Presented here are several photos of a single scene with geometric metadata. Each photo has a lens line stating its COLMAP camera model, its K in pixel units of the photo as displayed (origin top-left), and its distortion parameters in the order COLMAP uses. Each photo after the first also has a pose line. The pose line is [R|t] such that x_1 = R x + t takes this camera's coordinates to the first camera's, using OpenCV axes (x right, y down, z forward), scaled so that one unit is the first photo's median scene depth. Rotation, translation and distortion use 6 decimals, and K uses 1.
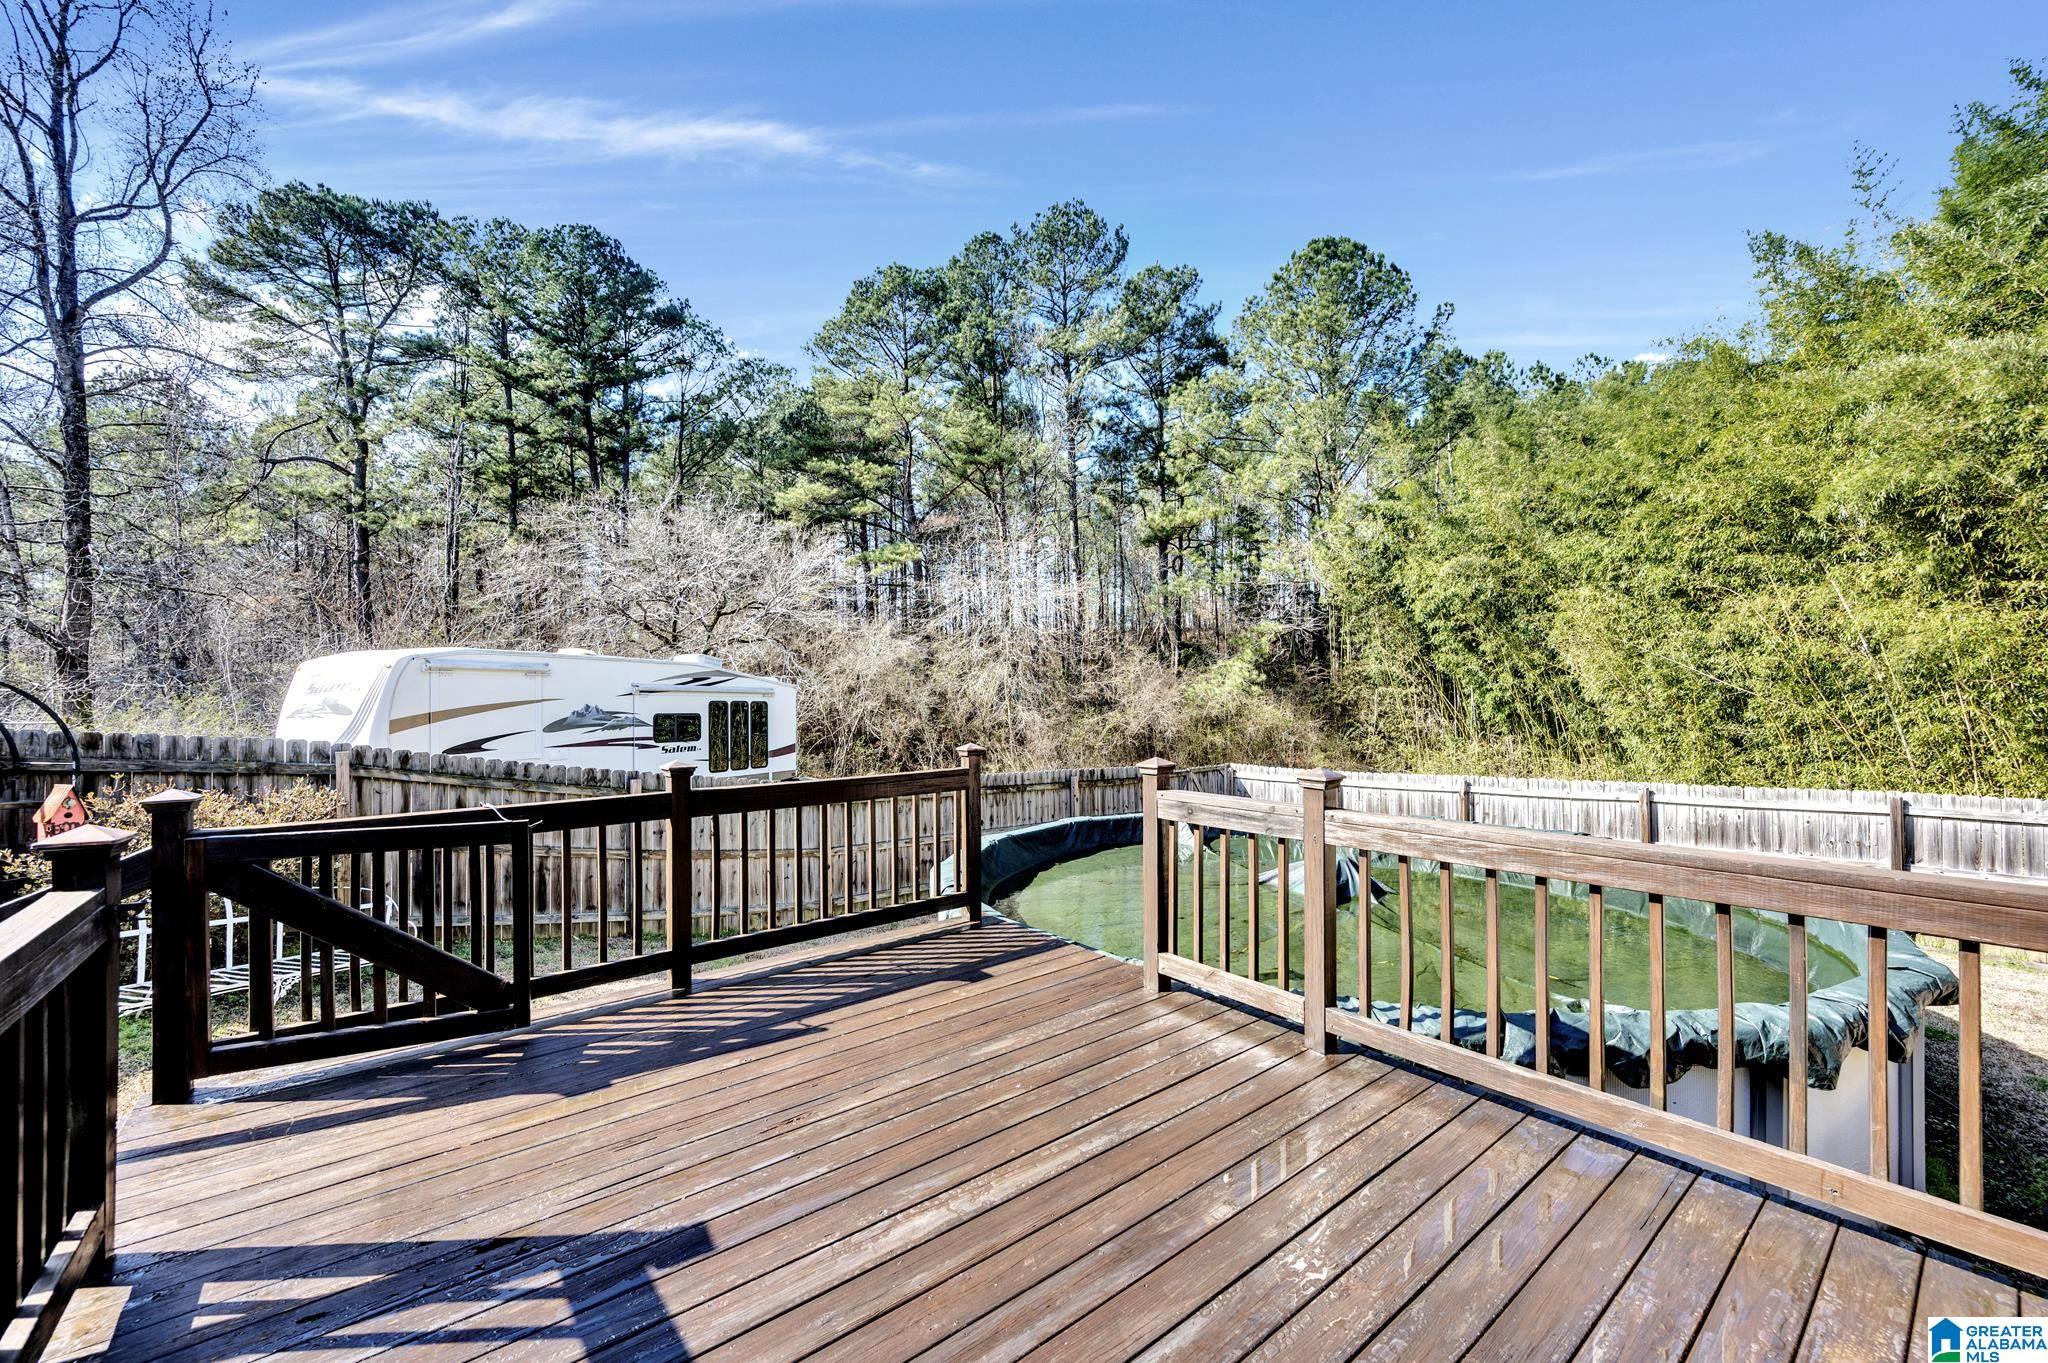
lens RADIAL K [[804.0, 0, 1025.2], [0, 804.0, 690.5], [0, 0, 1]] dist [-0.001984, 0.000081]
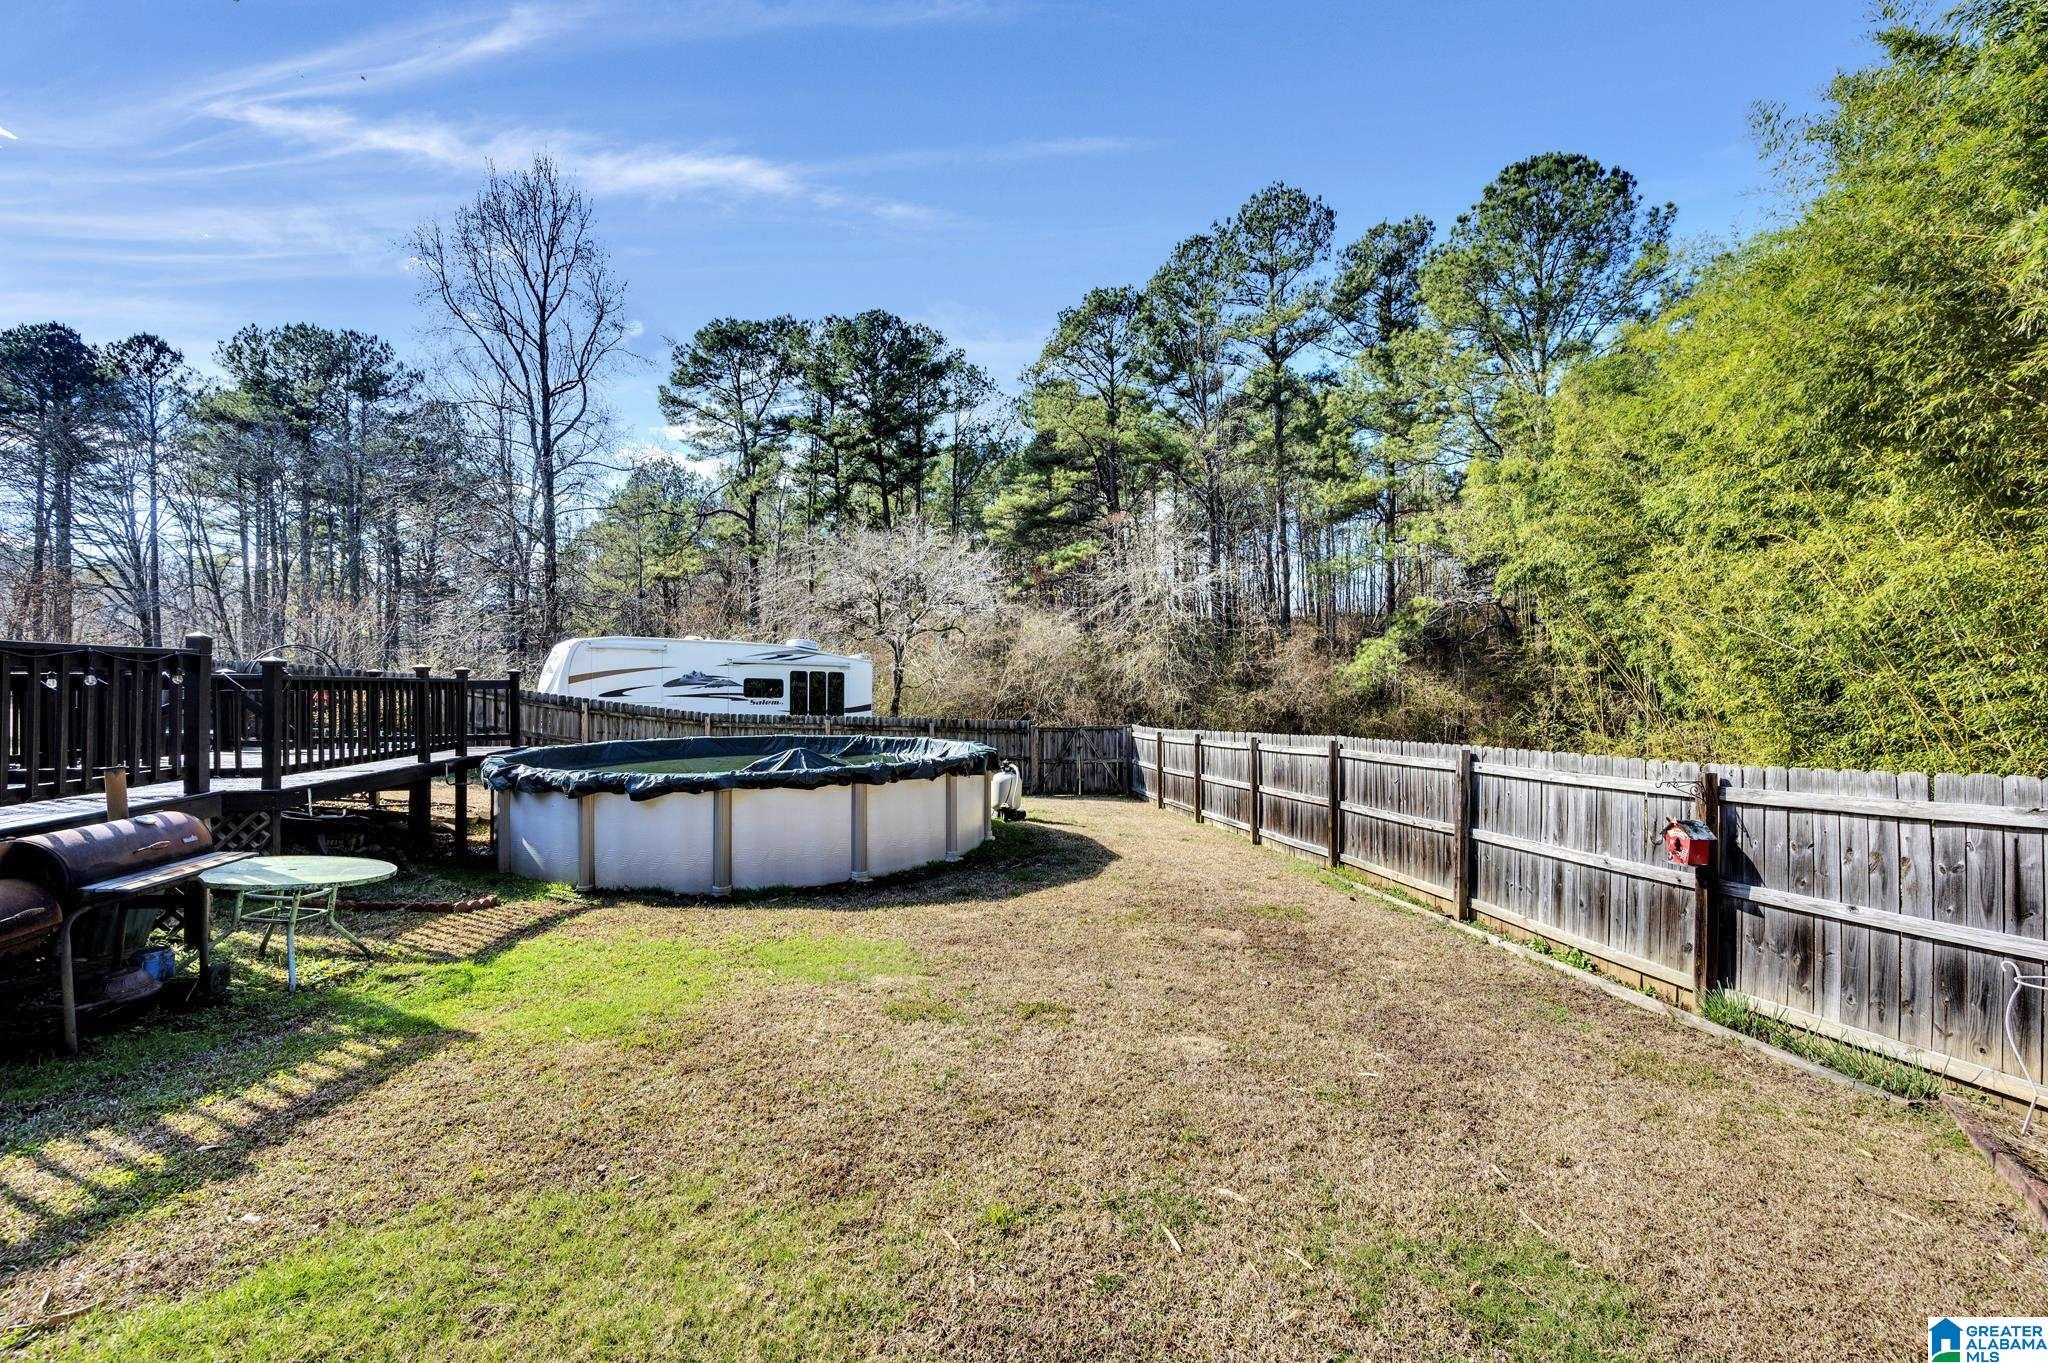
lens RADIAL K [[804.0, 0, 1025.2], [0, 804.0, 690.5], [0, 0, 1]] dist [-0.001984, 0.000081]
pose [[0.890877, 0.009949, -0.454135, 0.535022], [-0.004217, 0.999898, 0.013633, 0.022321], [0.454225, -0.010230, 0.890828, -0.085033]]
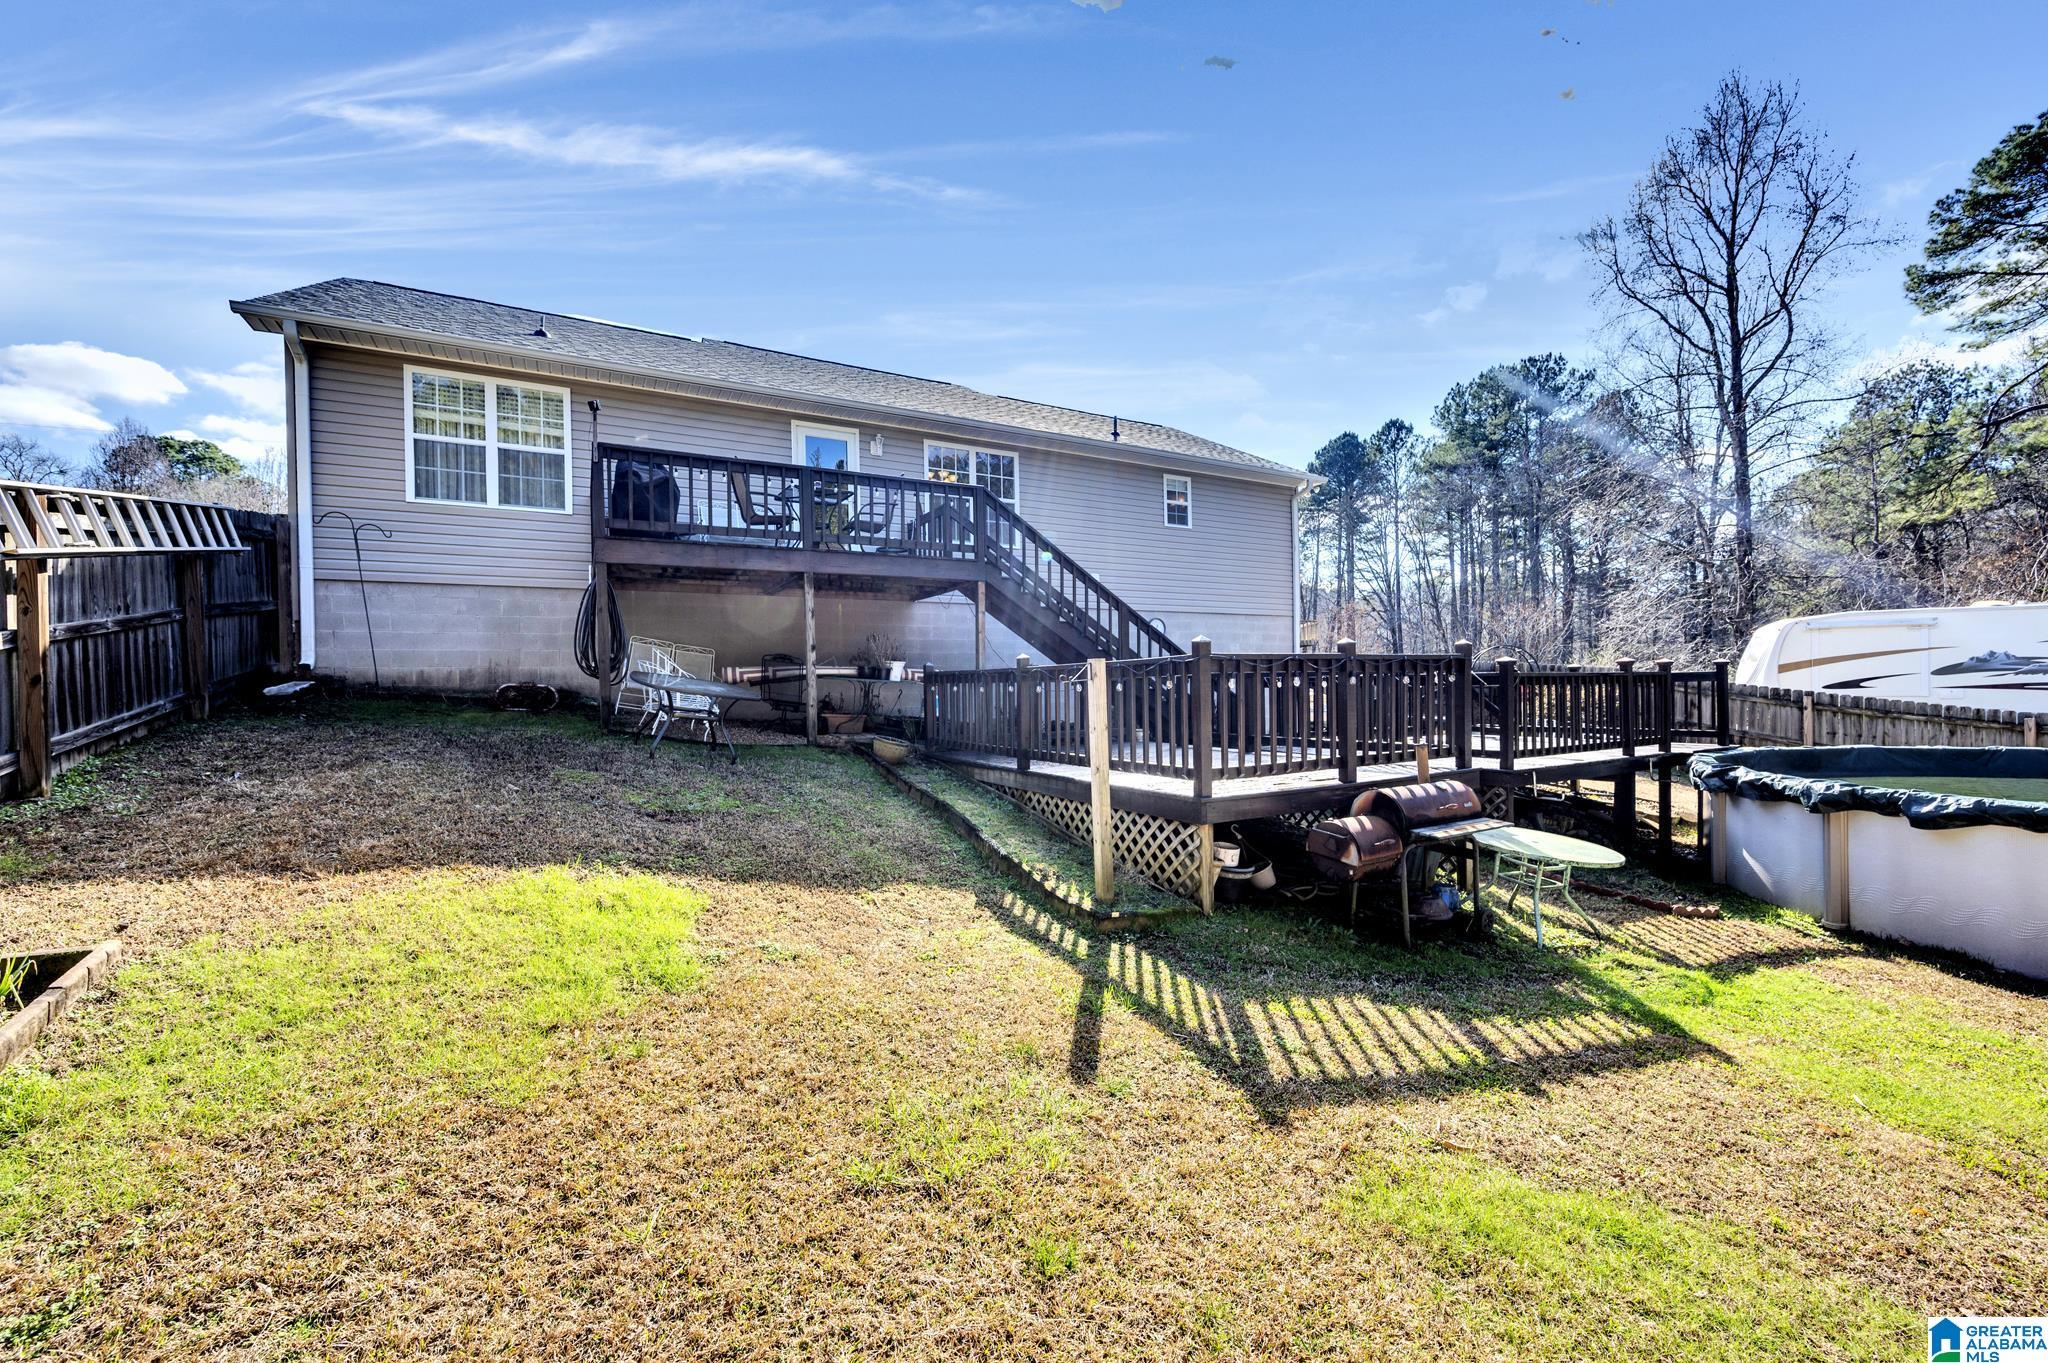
lens RADIAL K [[804.0, 0, 1025.2], [0, 804.0, 690.5], [0, 0, 1]] dist [-0.001984, 0.000081]
pose [[-0.157309, 0.013703, -0.987454, 0.530130], [0.022554, 0.999693, 0.010280, 0.021174], [0.987292, -0.020654, -0.157570, -0.100252]]
